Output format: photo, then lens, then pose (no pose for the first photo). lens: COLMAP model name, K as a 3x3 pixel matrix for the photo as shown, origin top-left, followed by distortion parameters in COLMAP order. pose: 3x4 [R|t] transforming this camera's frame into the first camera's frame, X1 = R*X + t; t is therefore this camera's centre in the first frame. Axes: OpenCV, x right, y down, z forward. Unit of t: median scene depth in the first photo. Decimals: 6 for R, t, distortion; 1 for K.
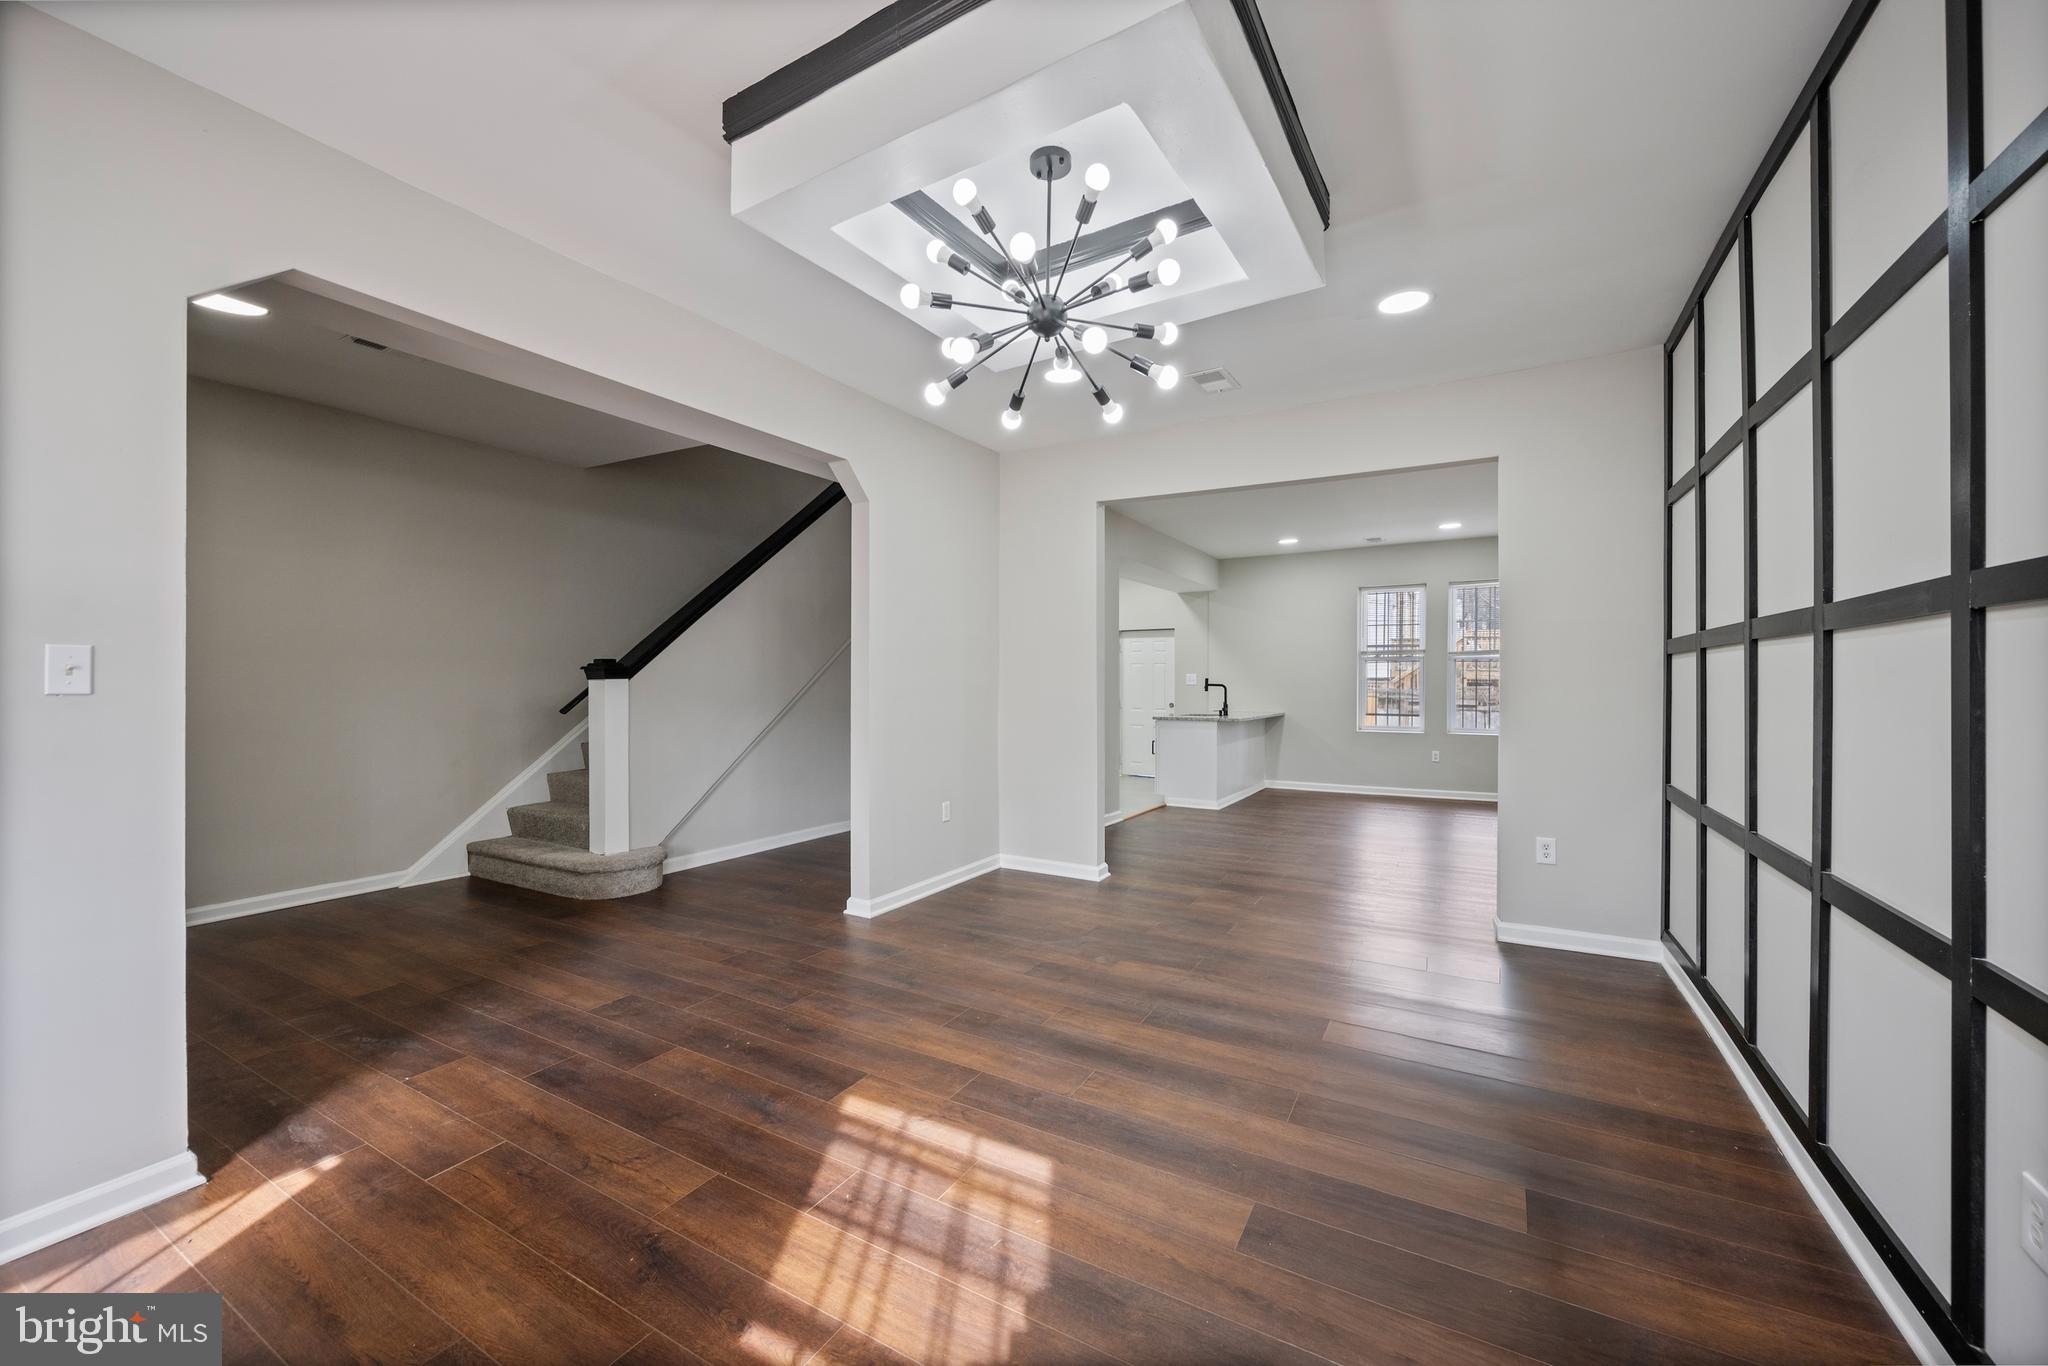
lens RADIAL K [[786.8, 0, 1017.2], [0, 786.8, 681.3], [0, 0, 1]] dist [-0.000851, -0.000033]
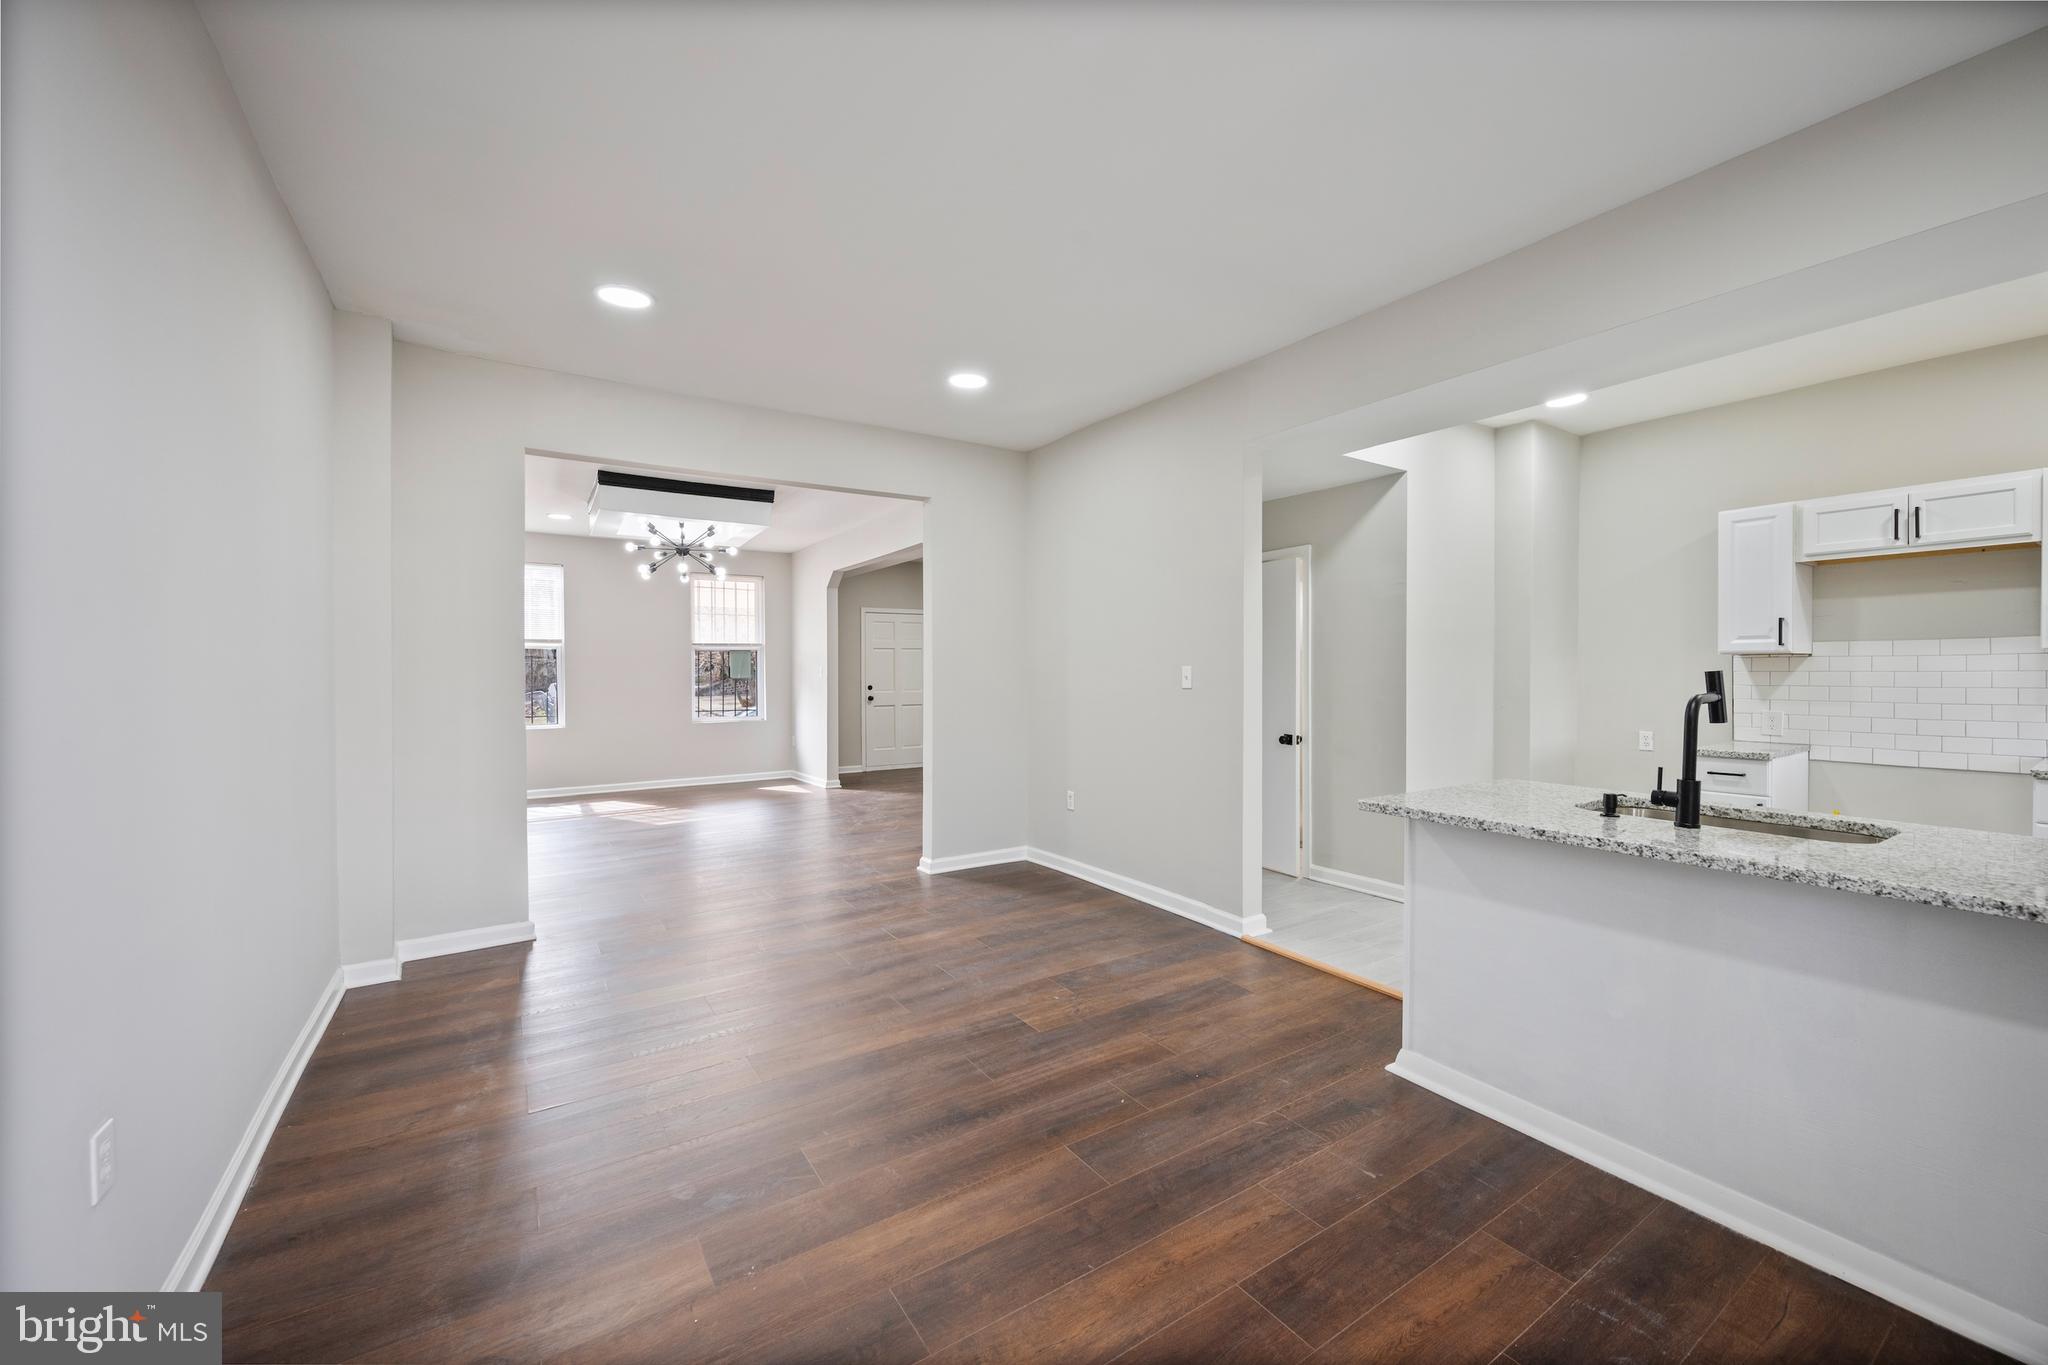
lens RADIAL K [[786.8, 0, 1033.6], [0, 786.8, 682.2], [0, 0, 1]] dist [-0.000851, -0.000033]
pose [[-0.437080, 0.004063, -0.899413, 0.532583], [-0.006103, 0.999953, 0.007483, -0.000855], [0.899402, 0.008760, -0.437035, 0.872720]]
